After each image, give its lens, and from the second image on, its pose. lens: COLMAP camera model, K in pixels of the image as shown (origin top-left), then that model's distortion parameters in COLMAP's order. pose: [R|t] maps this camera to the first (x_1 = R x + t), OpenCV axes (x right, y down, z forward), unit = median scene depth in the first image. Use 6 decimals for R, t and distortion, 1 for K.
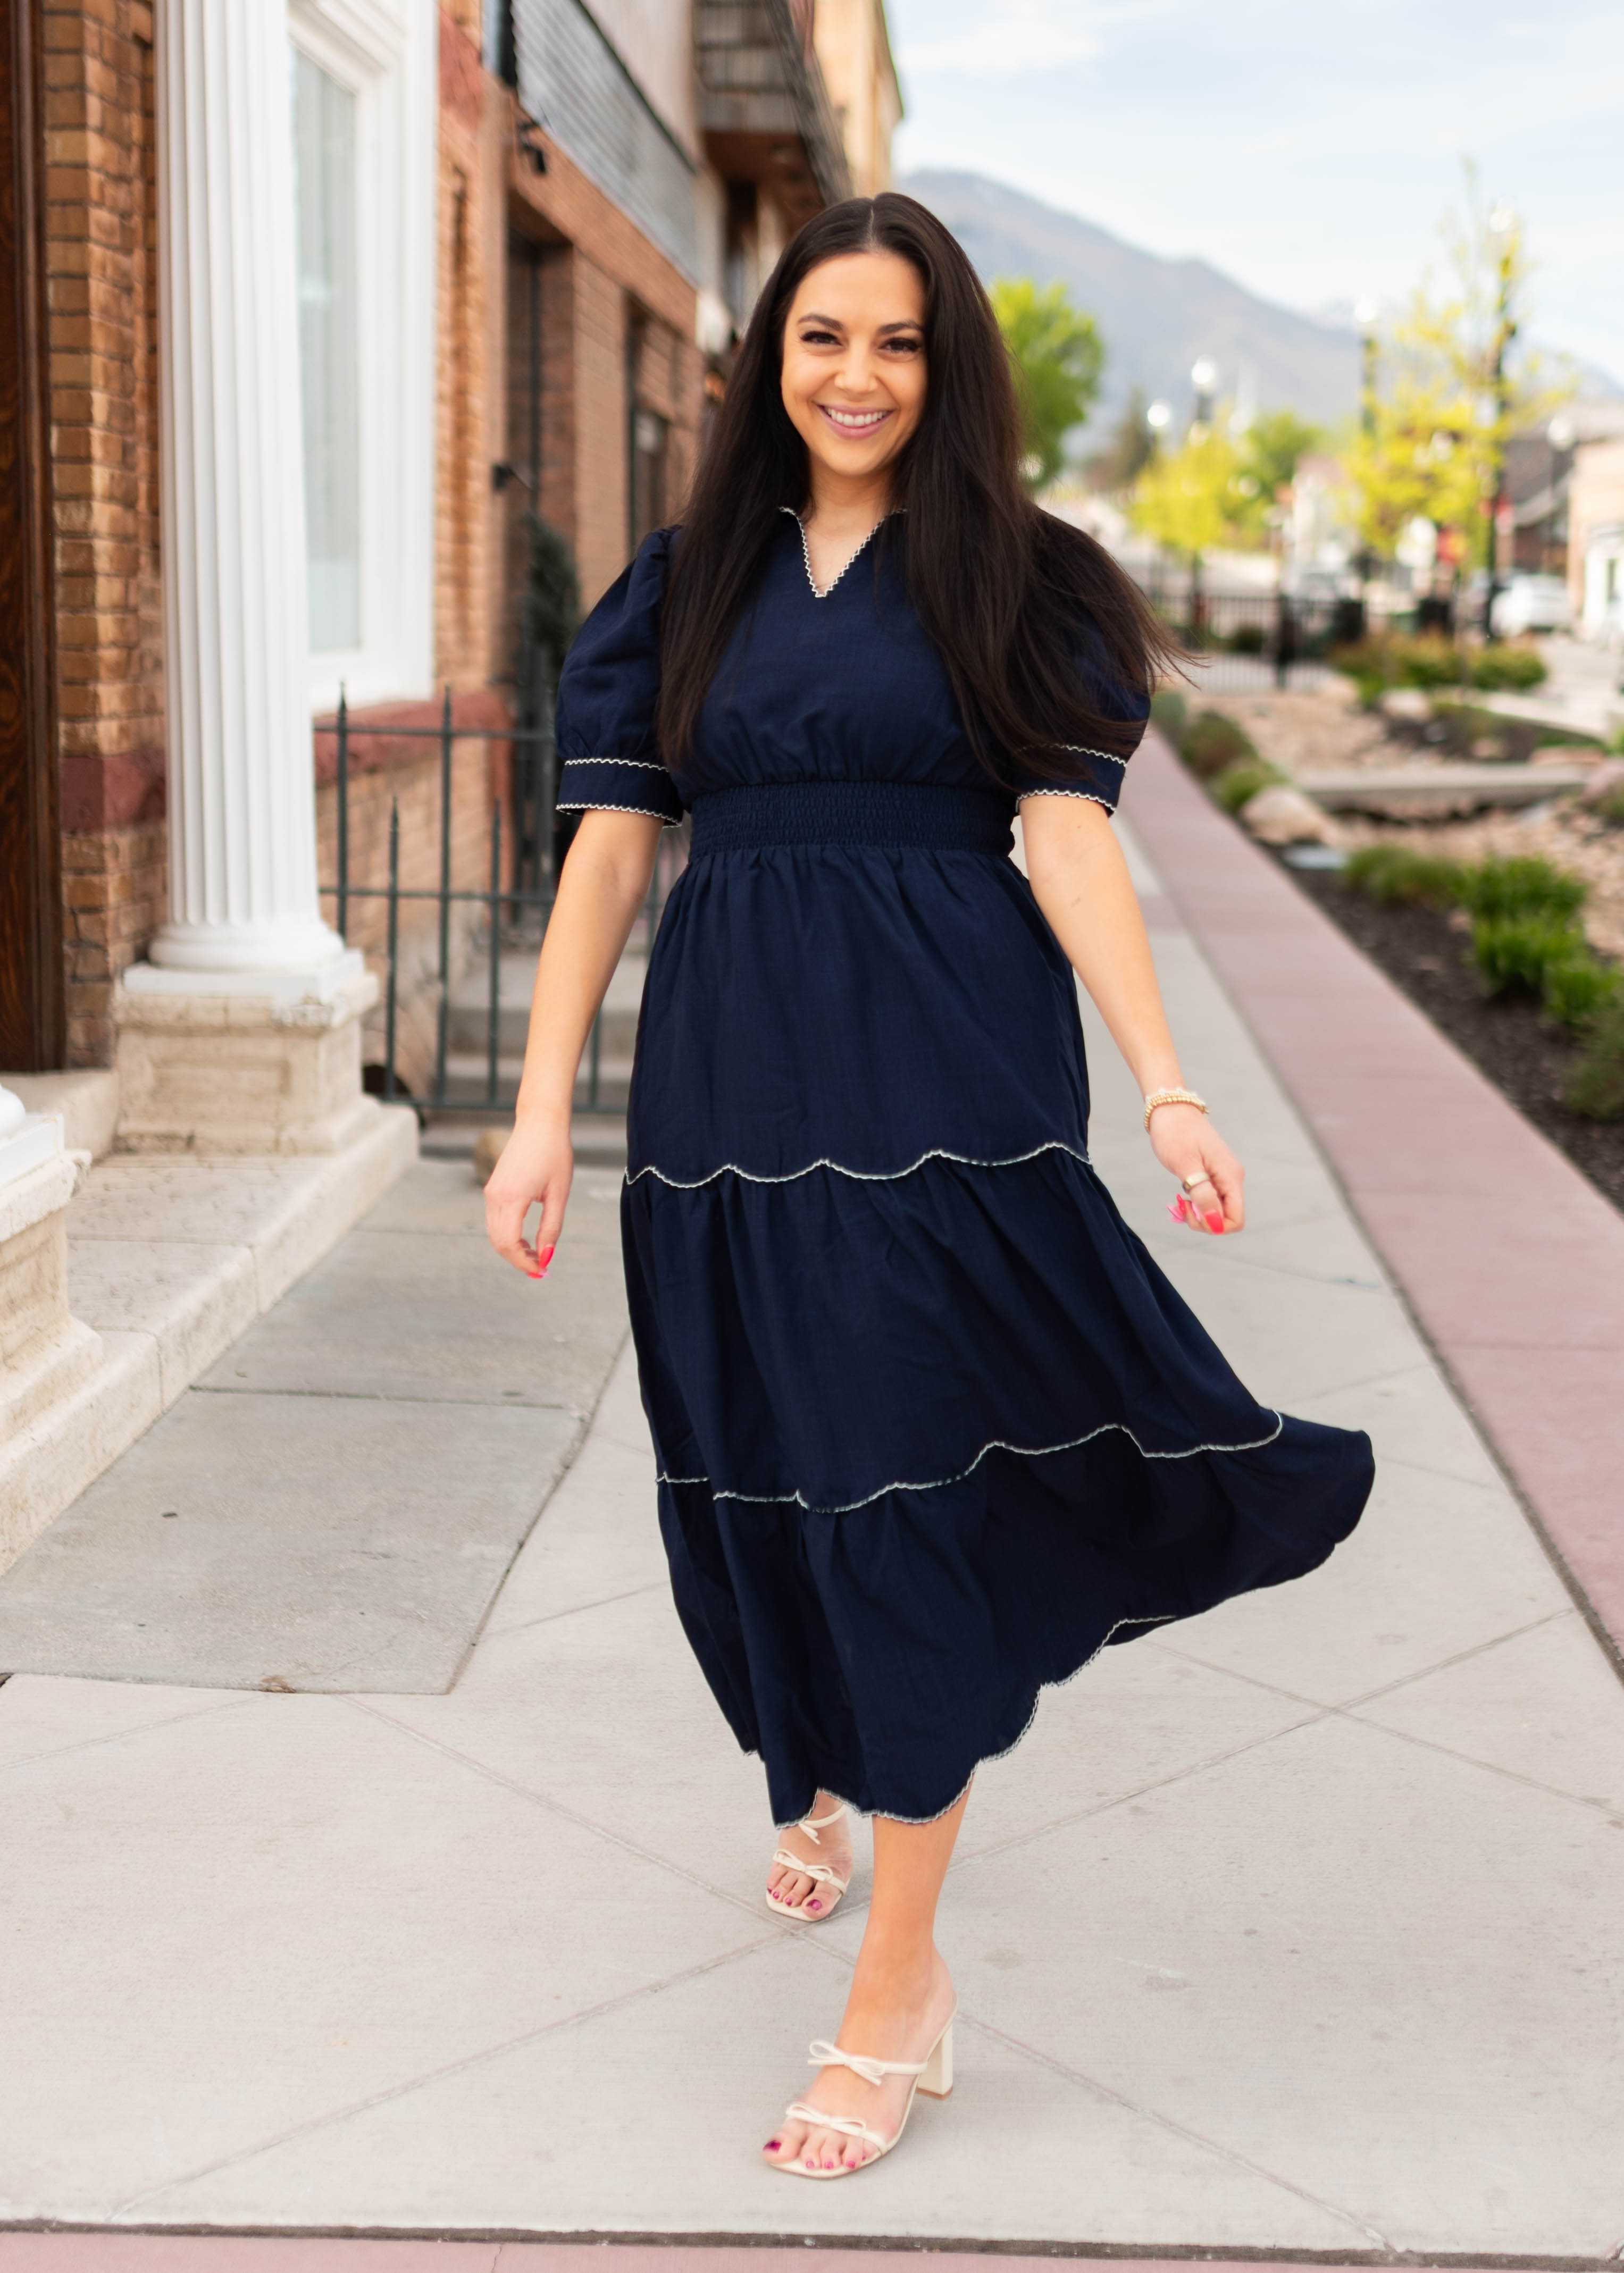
lens RADIAL K [[3007.1, 0, 973.8], [0, 3007.1, 995.8], [0, 0, 1]] dist [-0.001065, 0.001316]
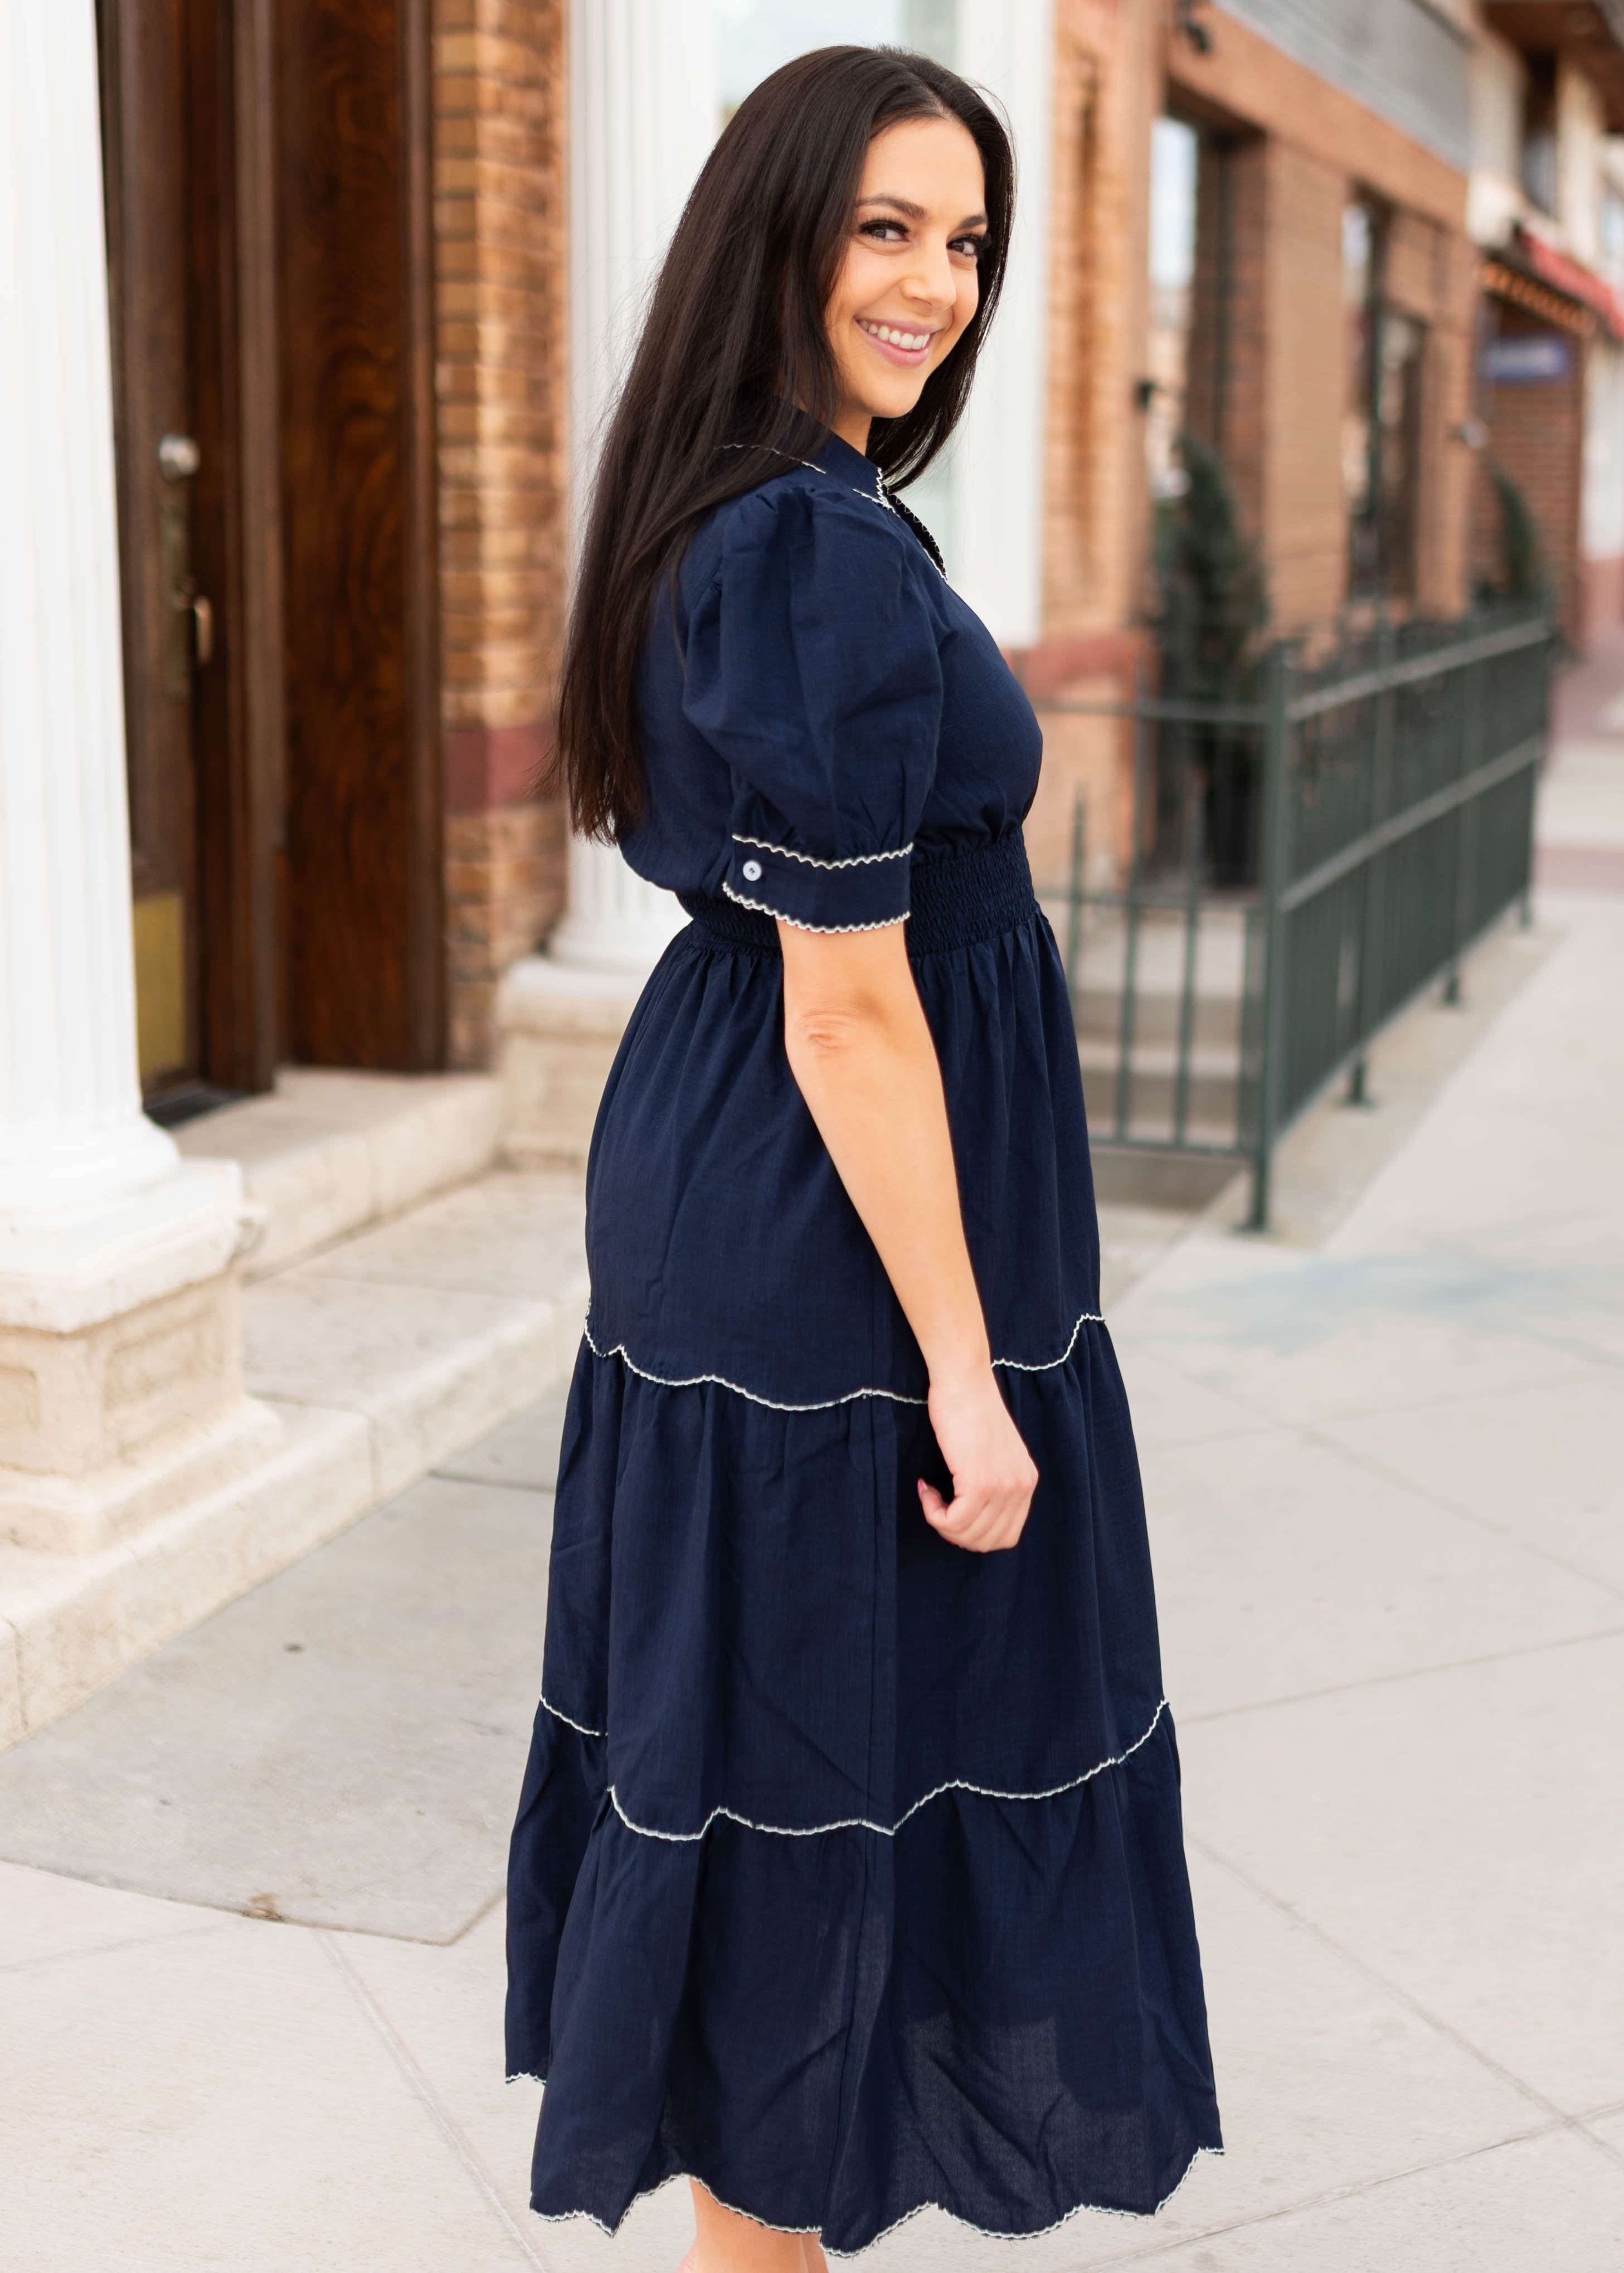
lens RADIAL K [[3165.3, 0, 903.1], [0, 3165.3, 912.4], [0, 0, 1]] dist [-0.003759, 0.007855]
pose [[0.953749, 0.027478, -0.299345, 0.112570], [-0.028585, 0.999591, 0.000681, -0.028989], [0.299241, 0.007907, 0.954145, 0.136366]]
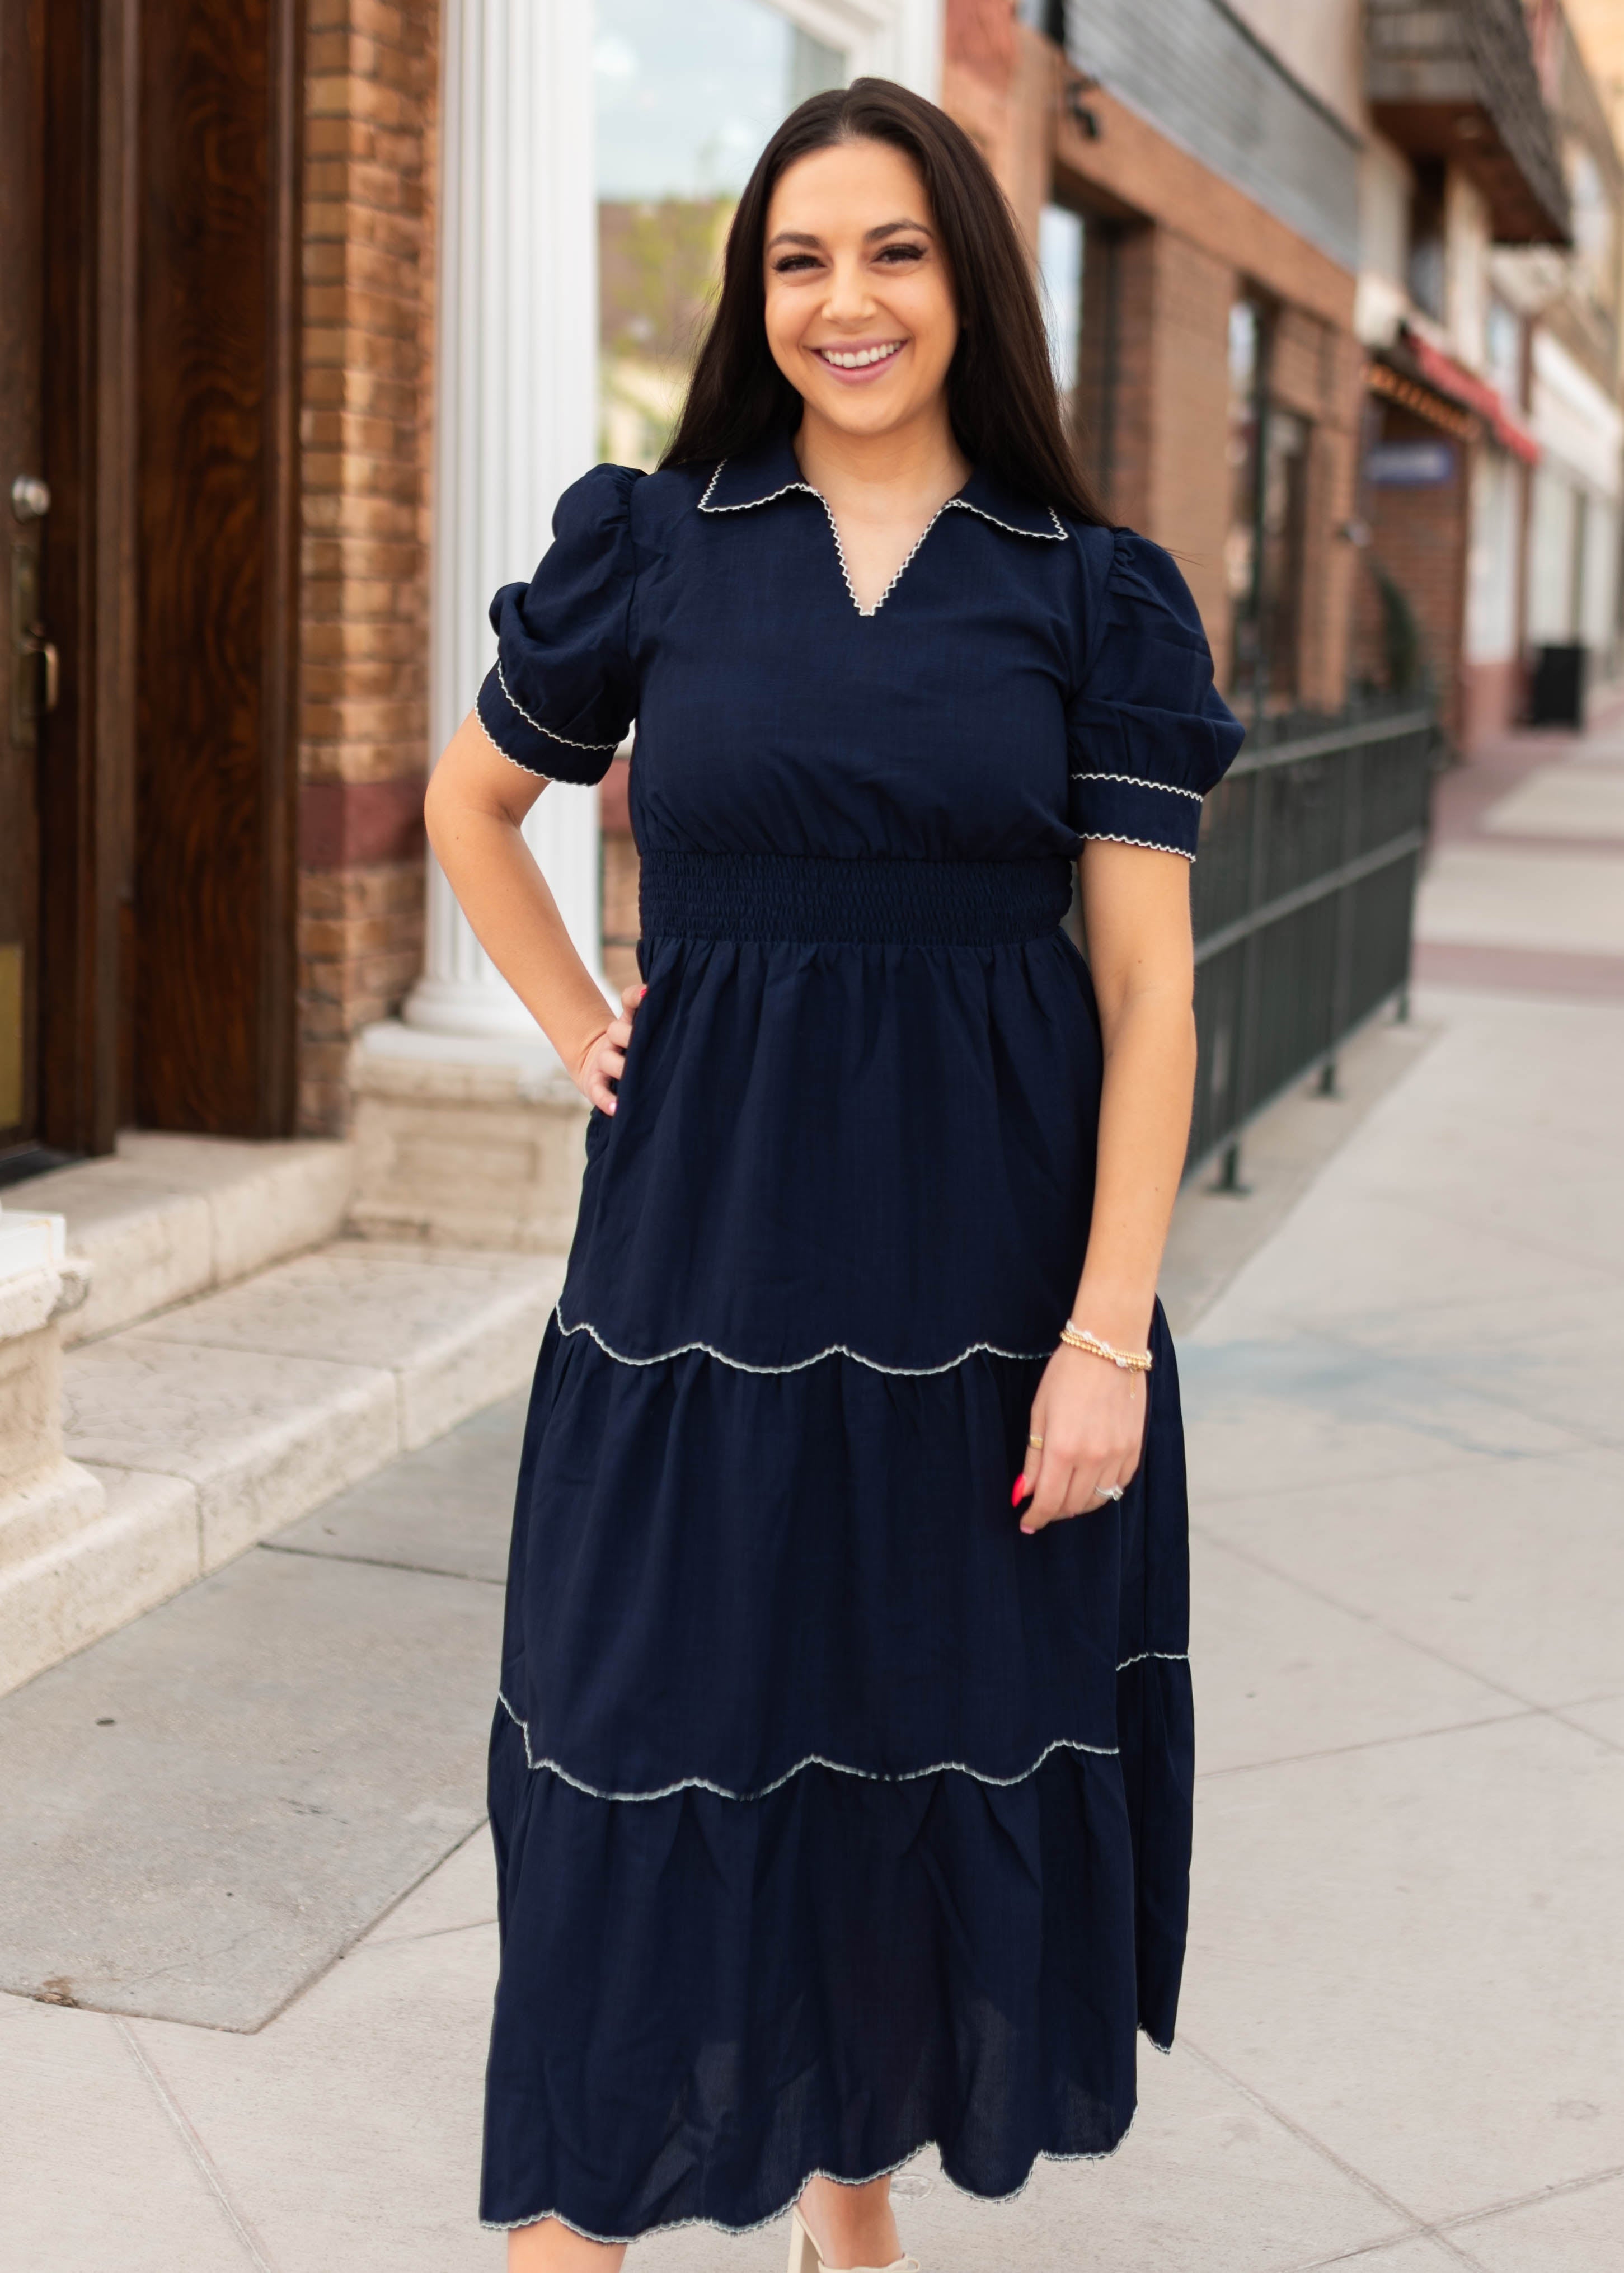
lens RADIAL K [[3181.7, 0, 862.3], [0, 3181.7, 903.7], [0, 0, 1]] dist [-0.004403, 0.011944]
pose [[0.960373, 0.034727, -0.276545, 0.112209], [-0.046116, 0.998330, -0.034786, -0.019679], [0.274875, 0.046160, 0.960371, 0.153949]]
